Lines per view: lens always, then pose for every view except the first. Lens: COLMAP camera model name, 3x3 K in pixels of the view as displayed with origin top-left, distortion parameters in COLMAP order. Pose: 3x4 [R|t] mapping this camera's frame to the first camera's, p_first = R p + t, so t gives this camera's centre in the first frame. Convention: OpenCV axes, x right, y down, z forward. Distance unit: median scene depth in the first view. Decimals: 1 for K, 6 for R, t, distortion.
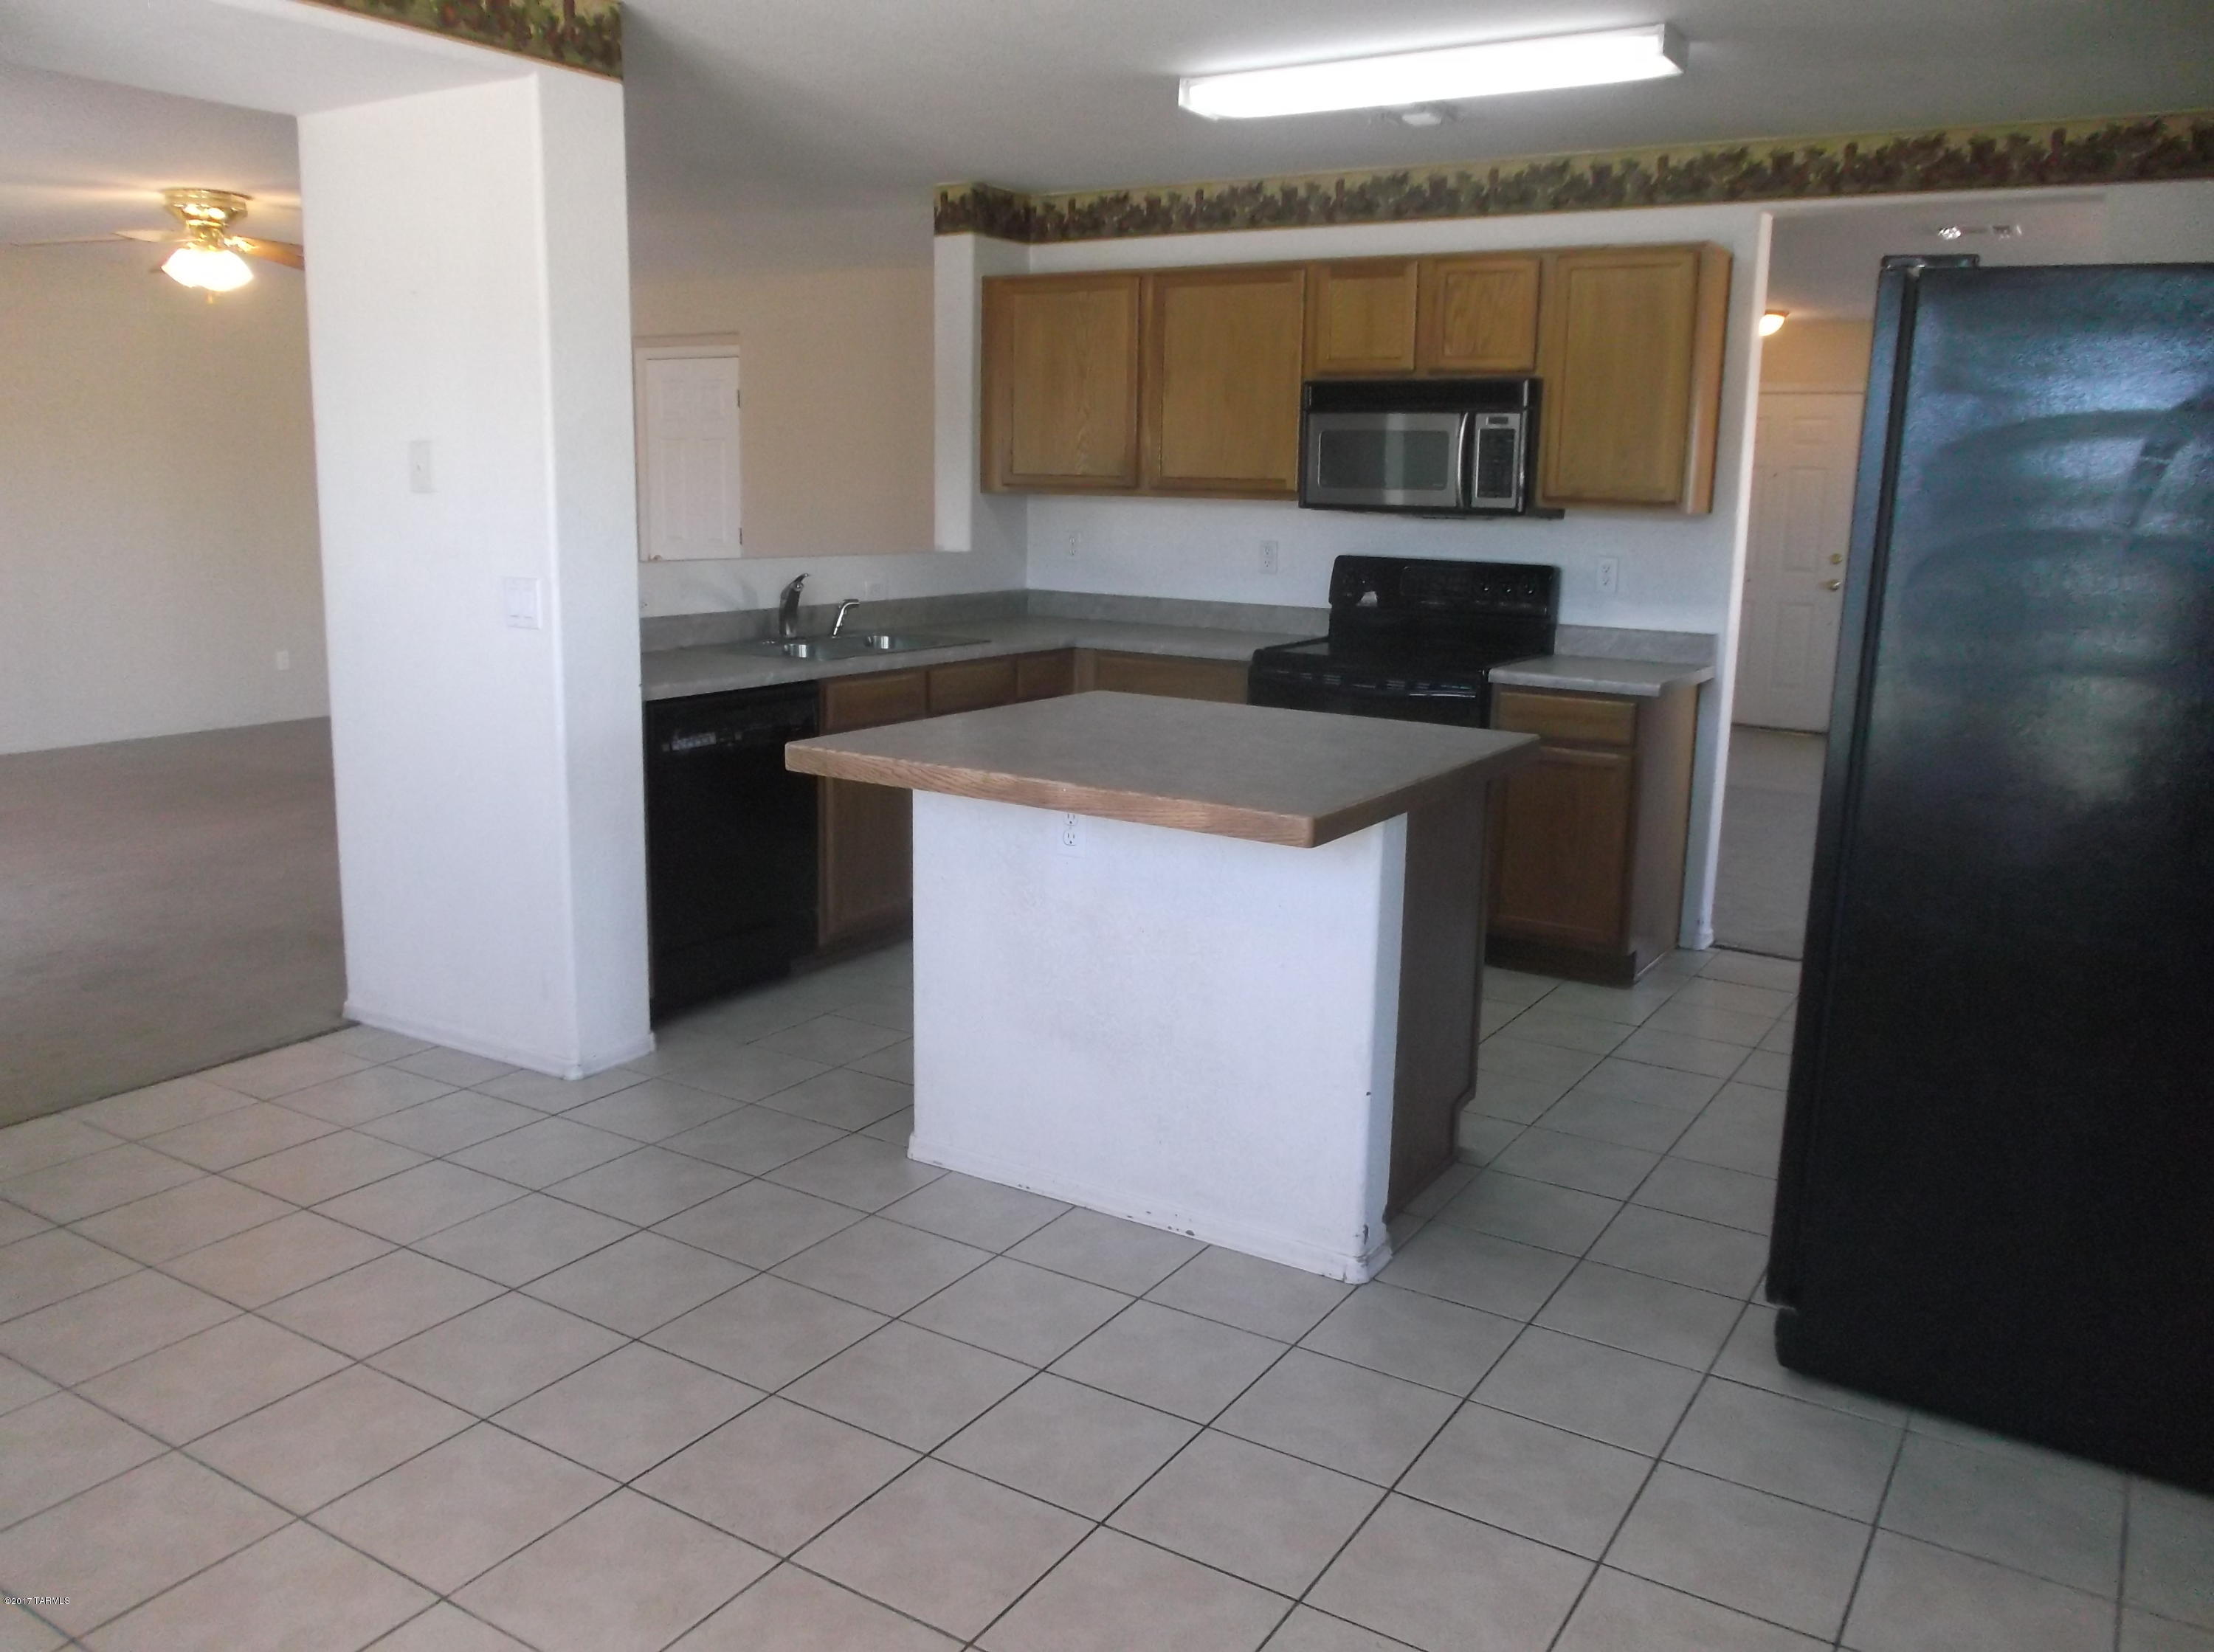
lens RADIAL K [[1735.7, 0, 1119.9], [0, 1735.7, 830.0], [0, 0, 1]] dist [-0.029176, 0.010060]
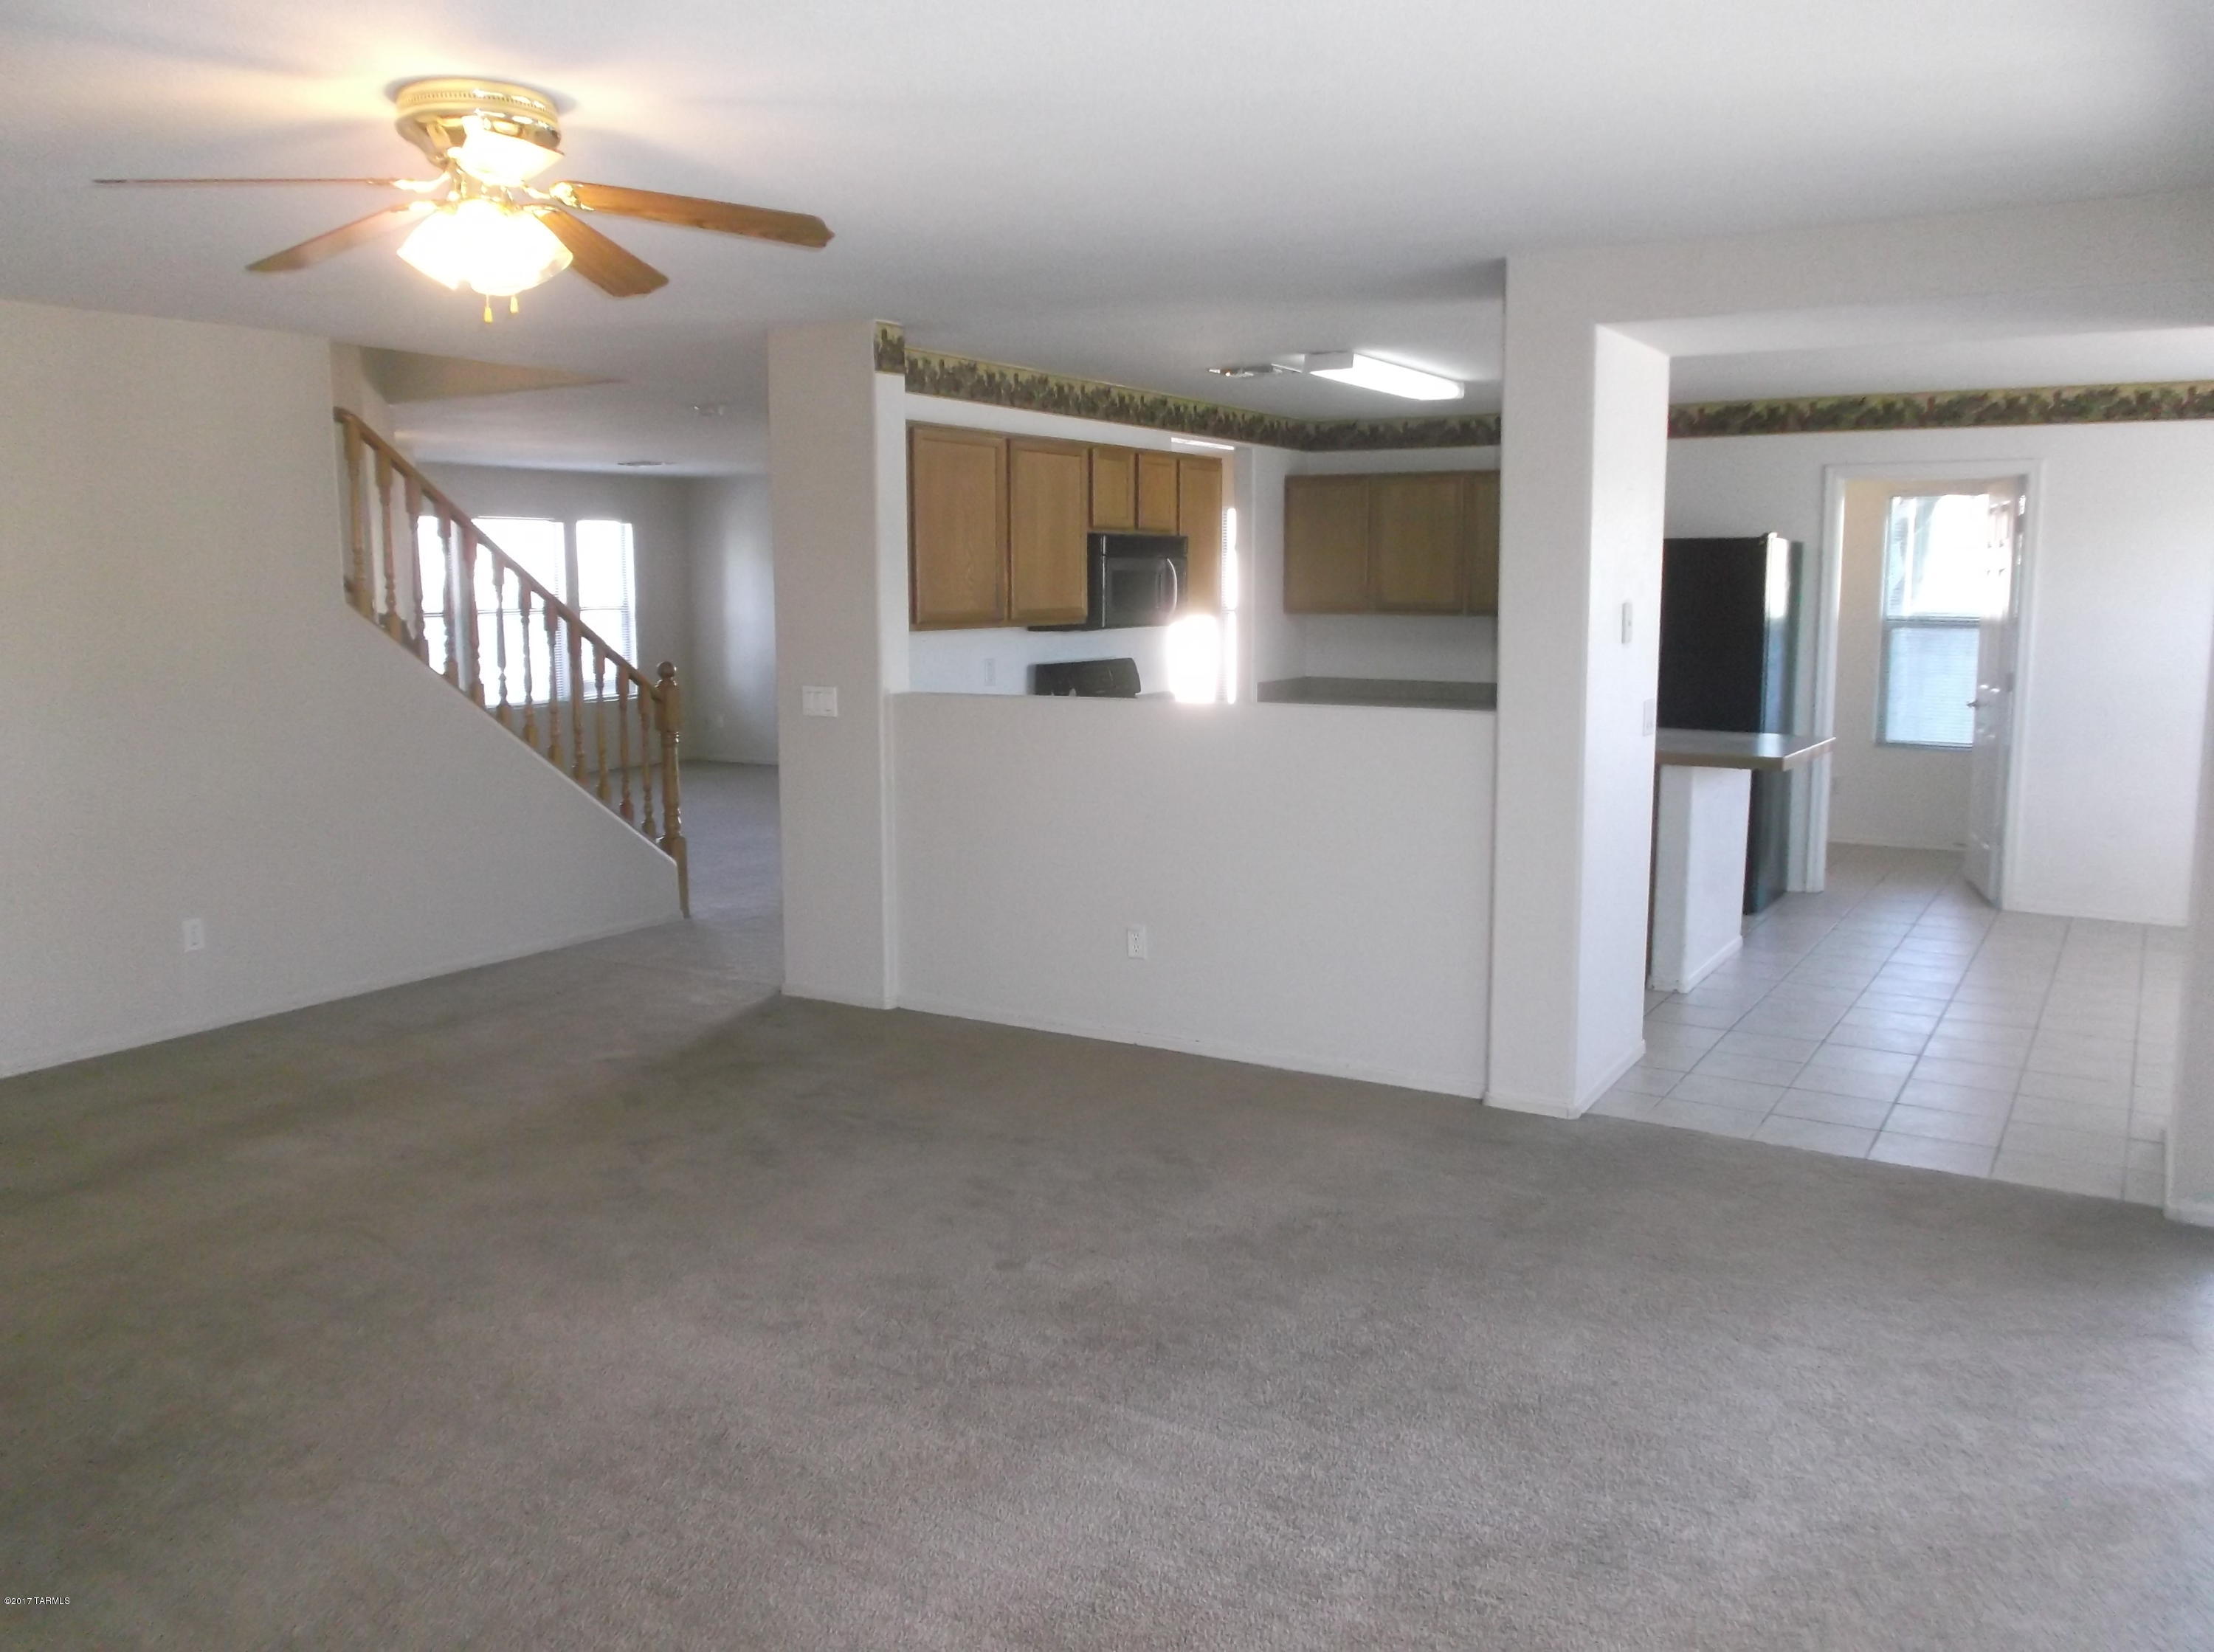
lens RADIAL K [[1735.7, 0, 1099.3], [0, 1735.7, 819.1], [0, 0, 1]] dist [-0.029176, 0.010060]
pose [[-0.006480, -0.155759, 0.987774, -1.199254], [0.205152, 0.966576, 0.153762, -0.248456], [-0.978709, 0.203640, 0.025691, 0.993877]]
